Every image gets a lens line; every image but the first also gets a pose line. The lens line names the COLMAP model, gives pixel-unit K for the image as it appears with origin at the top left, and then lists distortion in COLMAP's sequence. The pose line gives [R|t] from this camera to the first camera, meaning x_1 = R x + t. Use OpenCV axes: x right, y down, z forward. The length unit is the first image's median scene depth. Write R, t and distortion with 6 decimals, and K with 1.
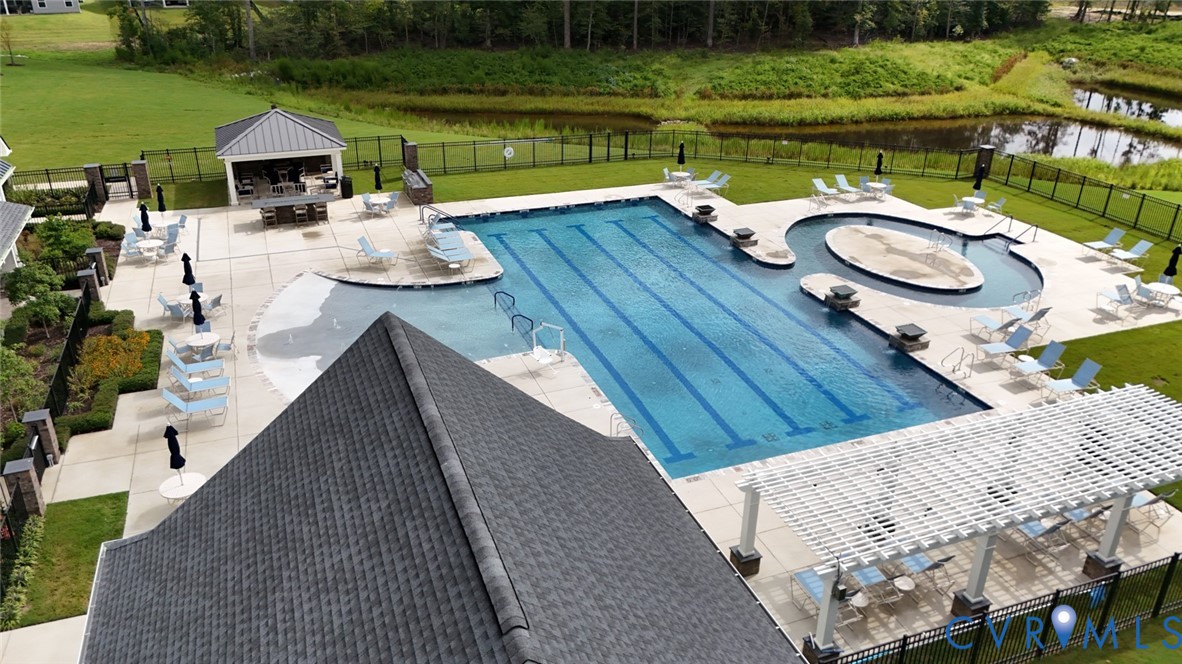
lens RADIAL K [[863.6, 0, 591.0], [0, 863.6, 332.0], [0, 0, 1]] dist [0.063401, -0.001015]
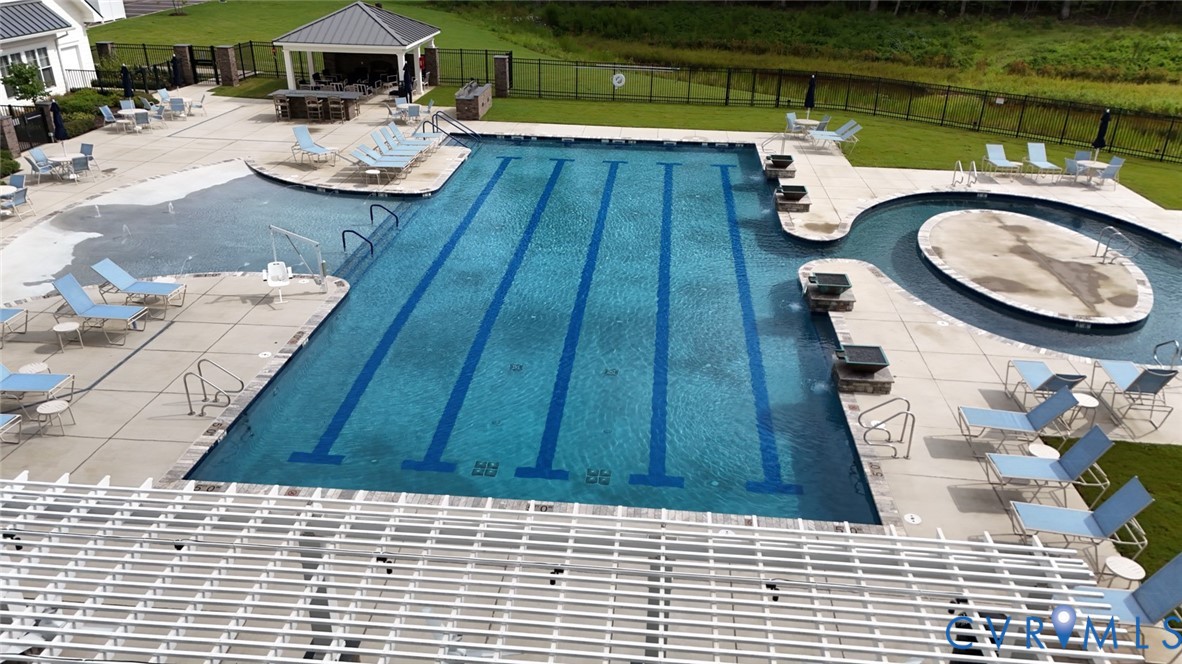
lens RADIAL K [[859.2, 0, 591.0], [0, 859.2, 332.0], [0, 0, 1]] dist [0.024771, -0.001577]
pose [[0.894335, 0.195881, -0.402238, 0.323520], [-0.195046, 0.979829, 0.043490, -0.005463], [0.402644, 0.039560, 0.914502, 0.323159]]
